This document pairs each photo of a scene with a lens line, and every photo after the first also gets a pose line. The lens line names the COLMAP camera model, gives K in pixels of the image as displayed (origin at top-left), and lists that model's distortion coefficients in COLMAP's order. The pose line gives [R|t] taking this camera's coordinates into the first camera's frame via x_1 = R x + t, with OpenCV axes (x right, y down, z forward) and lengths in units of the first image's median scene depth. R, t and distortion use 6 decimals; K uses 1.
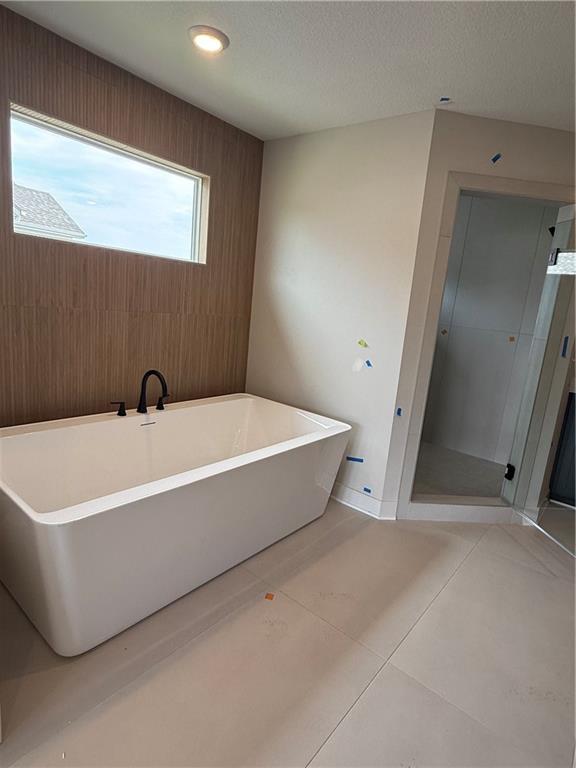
lens RADIAL K [[423.2, 0, 289.7], [0, 423.2, 382.8], [0, 0, 1]] dist [0.002373, -0.000229]
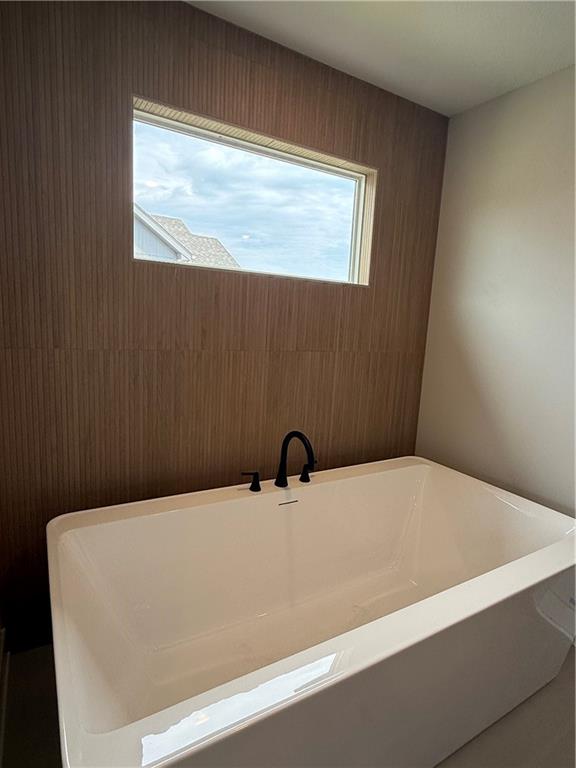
lens RADIAL K [[423.2, 0, 288.2], [0, 423.2, 384.3], [0, 0, 1]] dist [0.002373, -0.000229]
pose [[0.940047, 0.008772, -0.340932, -0.084423], [-0.029879, 0.997944, -0.056708, -0.066400], [0.339733, 0.063495, 0.938376, 0.293271]]
